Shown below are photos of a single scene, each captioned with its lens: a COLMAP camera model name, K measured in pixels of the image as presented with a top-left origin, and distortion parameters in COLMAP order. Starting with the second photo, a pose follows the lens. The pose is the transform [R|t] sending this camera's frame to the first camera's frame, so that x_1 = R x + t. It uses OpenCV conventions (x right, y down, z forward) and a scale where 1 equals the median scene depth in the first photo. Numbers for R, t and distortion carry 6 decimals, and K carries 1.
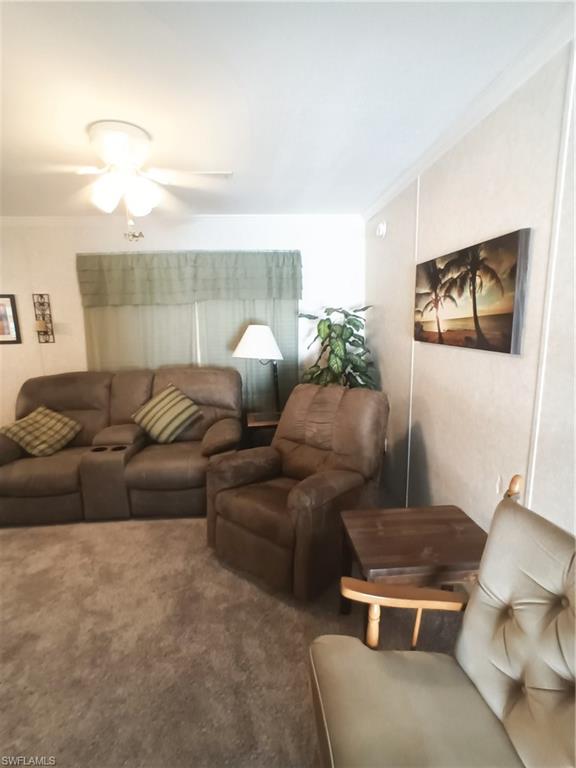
lens RADIAL K [[376.7, 0, 270.2], [0, 376.7, 382.6], [0, 0, 1]] dist [0.007079, 0.002049]
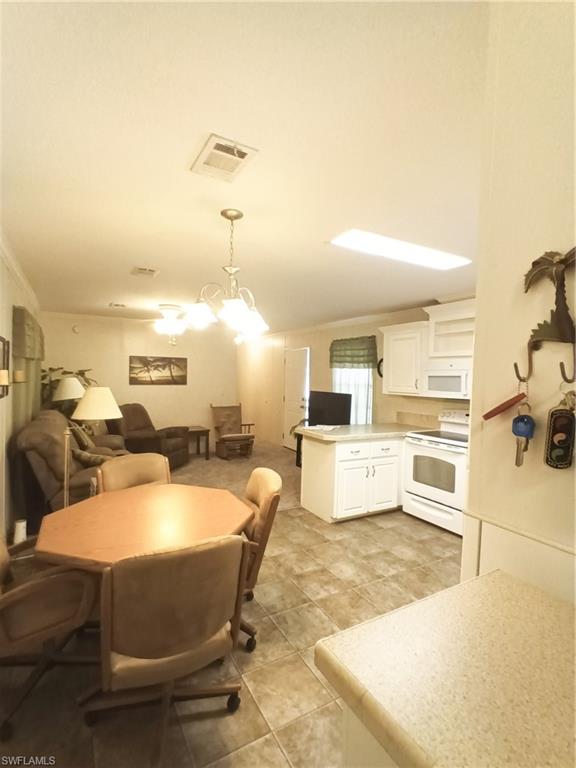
lens RADIAL K [[375.8, 0, 286.6], [0, 375.8, 384.1], [0, 0, 1]] dist [0.010440, -0.005348]
pose [[-0.442550, -0.001927, 0.896742, -1.719880], [0.143352, 0.986986, 0.072867, -0.104527], [-0.885212, 0.160797, -0.436514, 0.842861]]
